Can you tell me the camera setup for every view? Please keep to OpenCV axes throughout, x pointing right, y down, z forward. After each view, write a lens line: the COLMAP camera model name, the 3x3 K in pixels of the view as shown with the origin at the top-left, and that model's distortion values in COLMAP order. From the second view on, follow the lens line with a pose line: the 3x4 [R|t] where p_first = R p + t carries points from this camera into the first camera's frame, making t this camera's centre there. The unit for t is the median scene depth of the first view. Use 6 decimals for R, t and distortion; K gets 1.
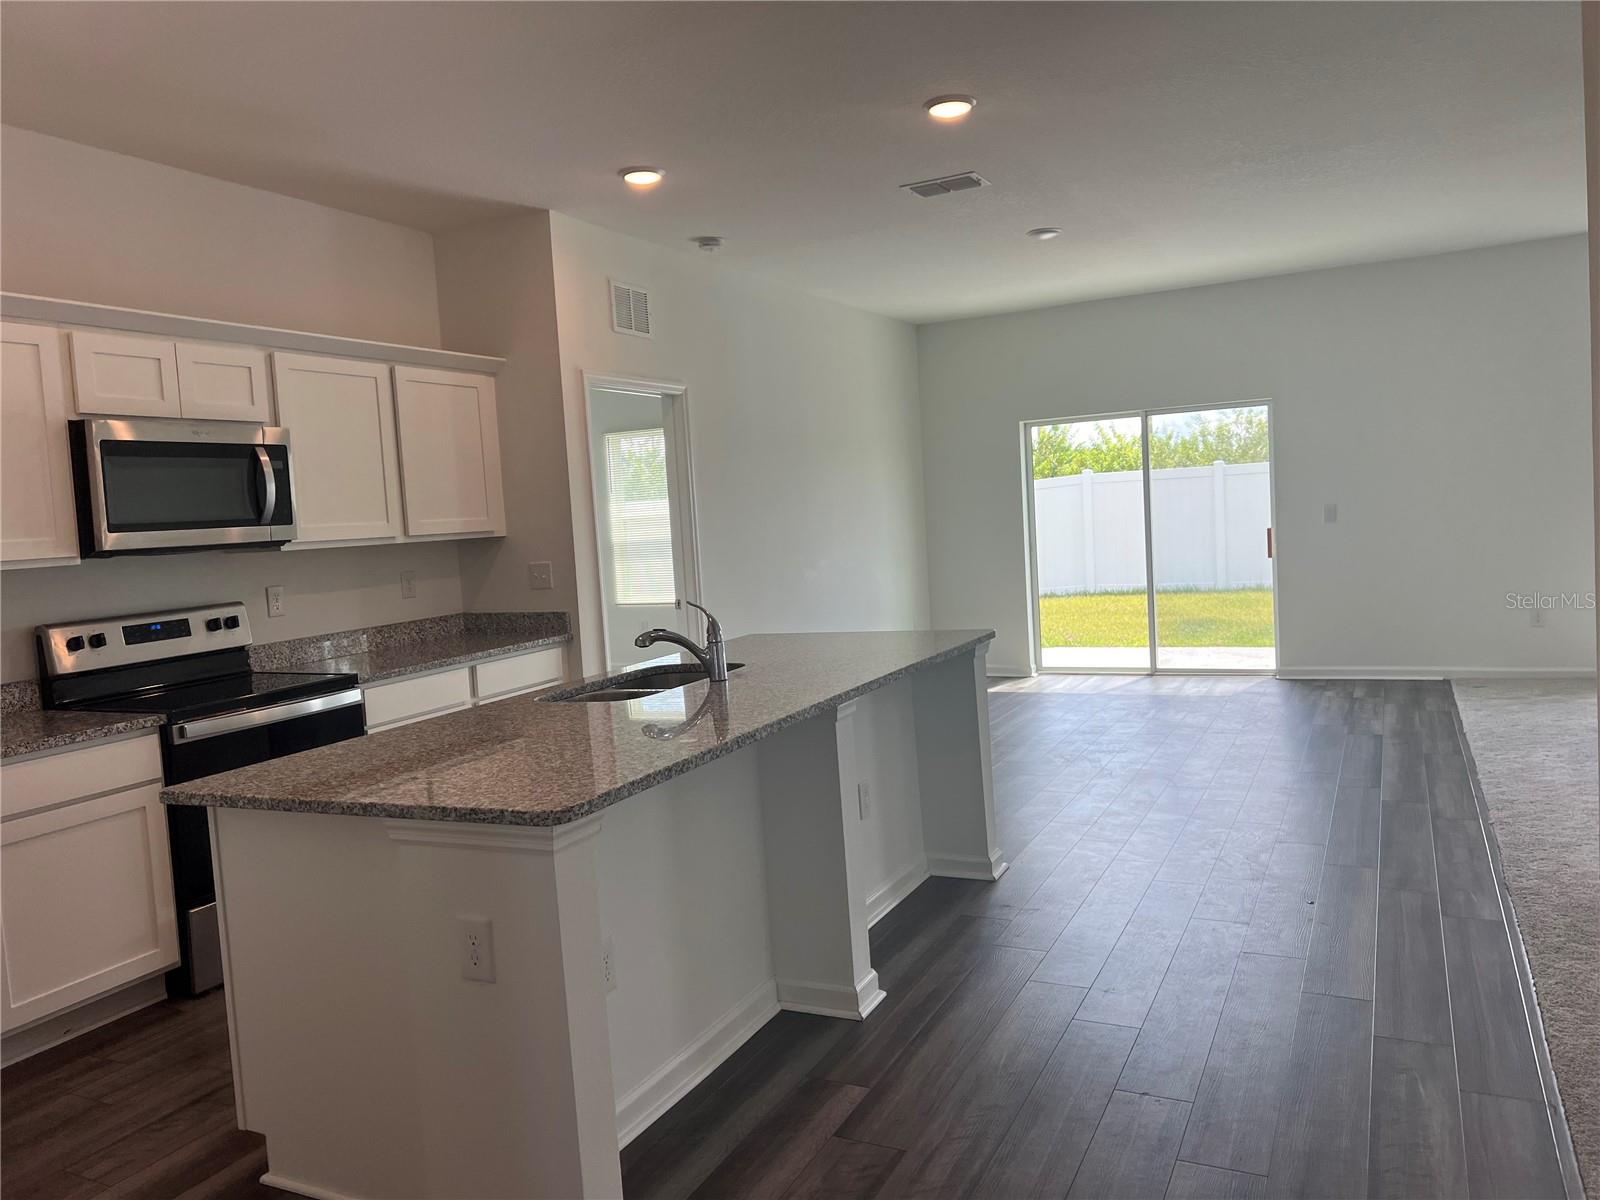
lens RADIAL K [[1194.4, 0, 774.3], [0, 1194.4, 604.8], [0, 0, 1]] dist [0.002971, 0.001909]
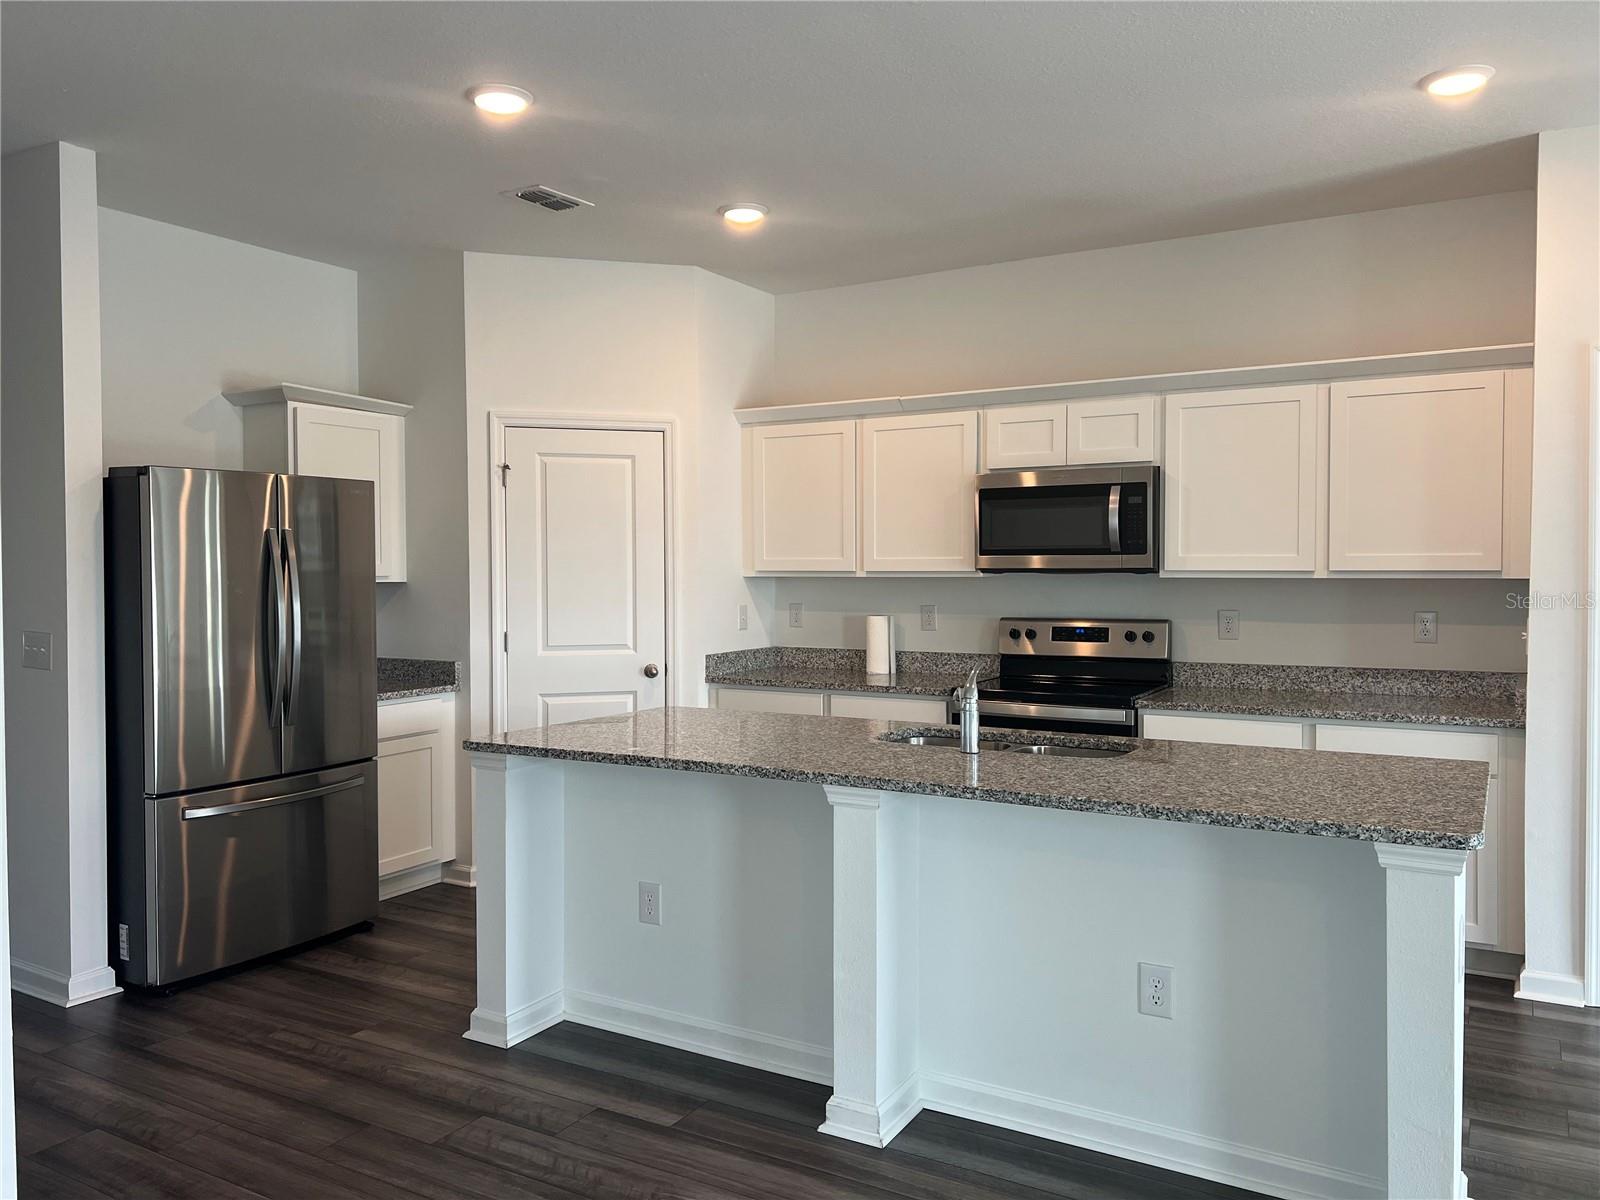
lens RADIAL K [[1189.7, 0, 794.3], [0, 1189.7, 592.8], [0, 0, 1]] dist [0.082385, -0.109256]
pose [[-0.055250, 0.086922, -0.994682, 0.723368], [-0.068700, 0.993512, 0.090635, -0.111440], [0.996106, 0.073342, -0.048920, 0.747205]]
